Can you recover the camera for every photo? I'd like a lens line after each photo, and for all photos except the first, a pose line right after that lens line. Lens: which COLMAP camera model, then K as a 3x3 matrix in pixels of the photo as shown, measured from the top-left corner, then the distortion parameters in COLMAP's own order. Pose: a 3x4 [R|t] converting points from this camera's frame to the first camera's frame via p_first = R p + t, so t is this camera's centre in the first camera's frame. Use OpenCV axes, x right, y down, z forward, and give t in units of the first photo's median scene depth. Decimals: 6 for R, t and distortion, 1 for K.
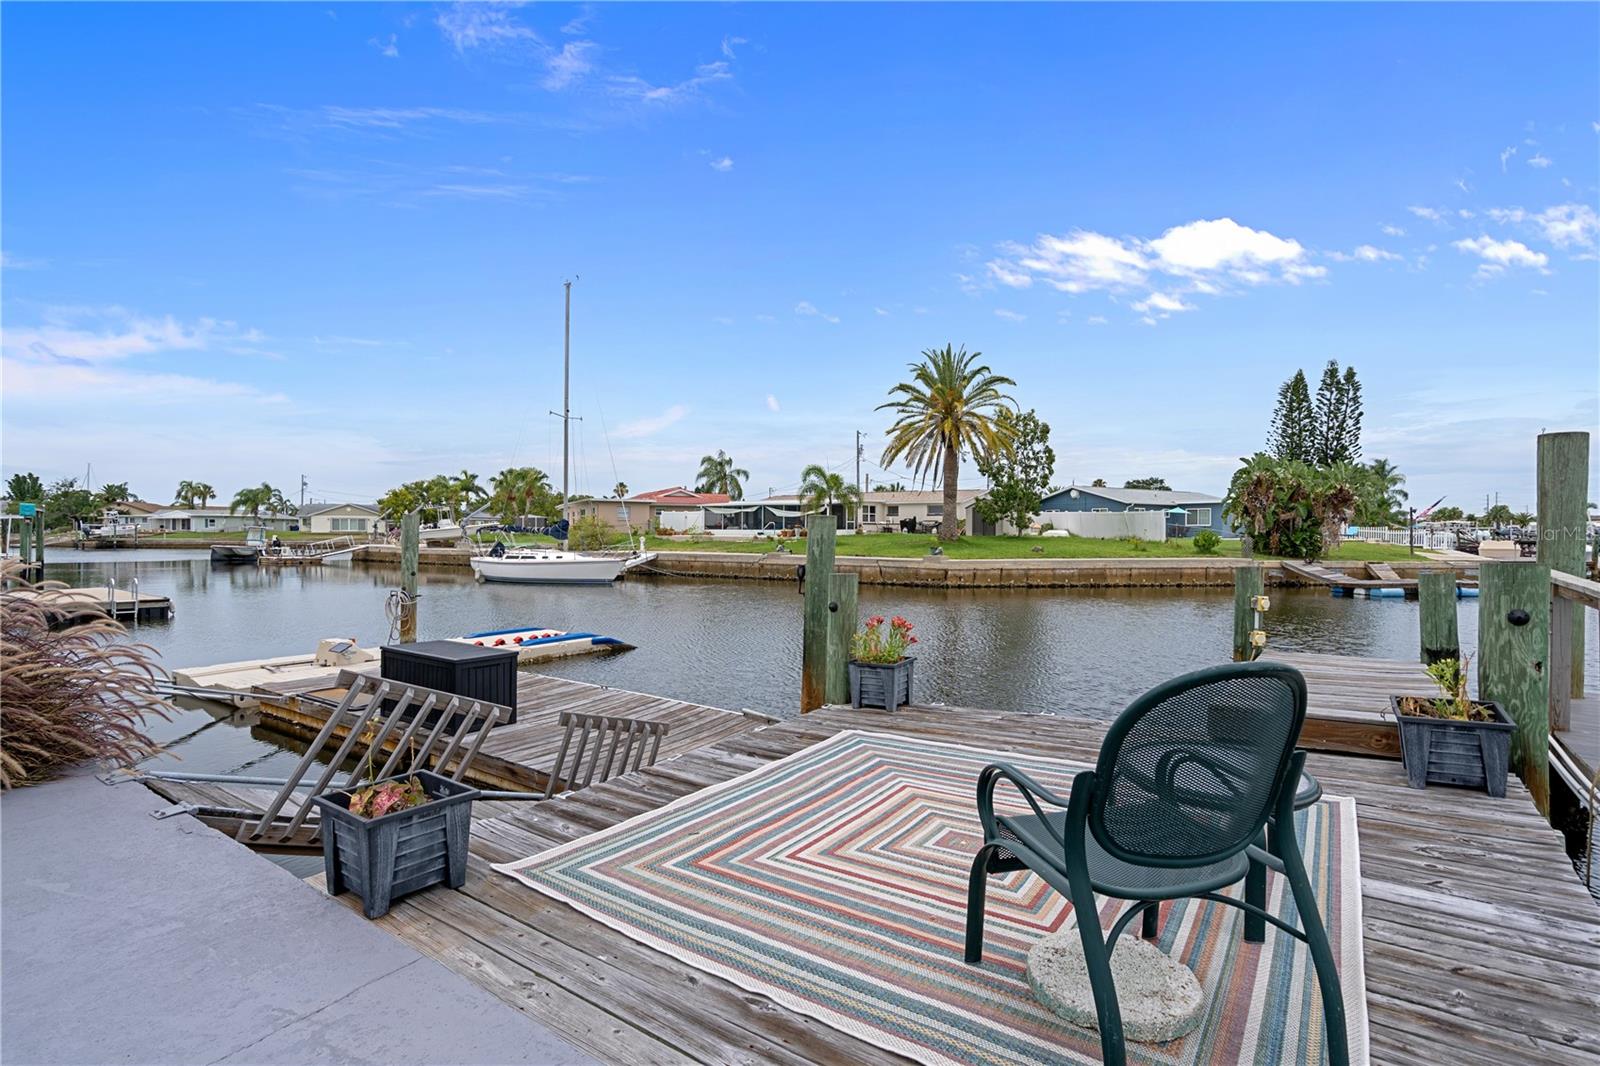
lens RADIAL K [[759.6, 0, 773.6], [0, 759.6, 501.0], [0, 0, 1]] dist [-0.002744, -0.000083]
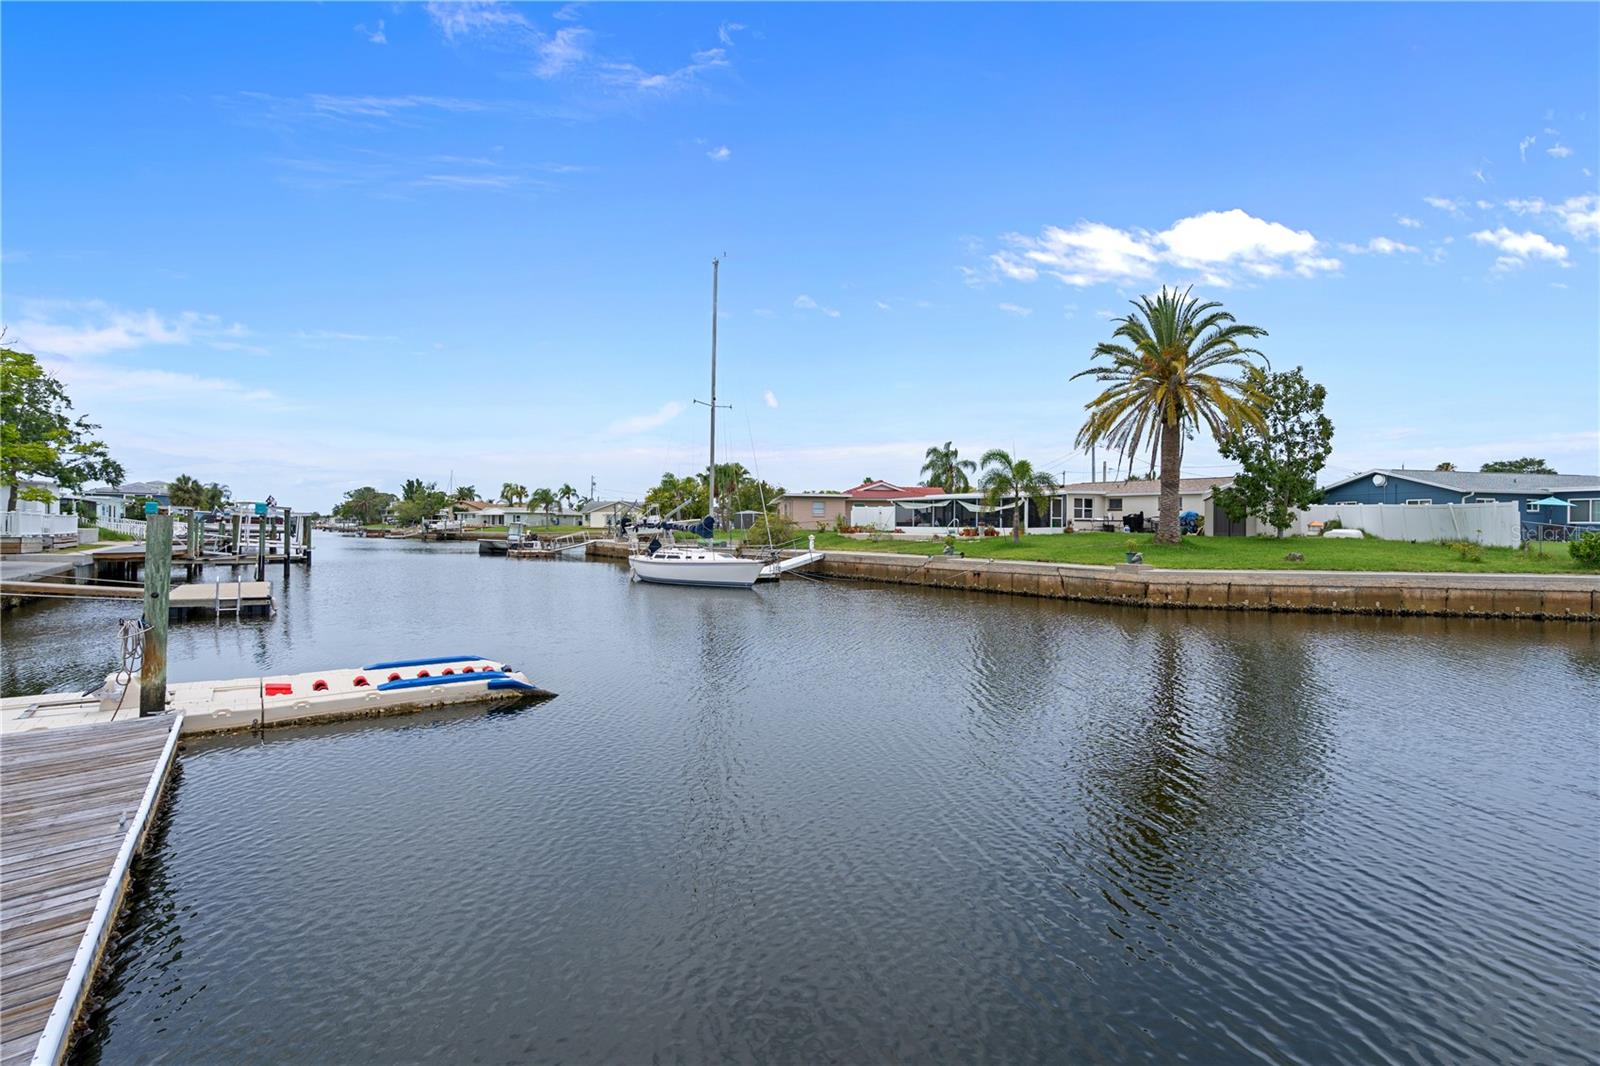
lens RADIAL K [[754.6, 0, 798.2], [0, 754.6, 498.1], [0, 0, 1]] dist [0.002156, 0.000345]
pose [[0.951065, -0.009103, -0.308856, 0.104533], [0.009999, 0.999949, 0.001317, 0.001905], [0.308828, -0.004340, 0.951108, 0.149838]]
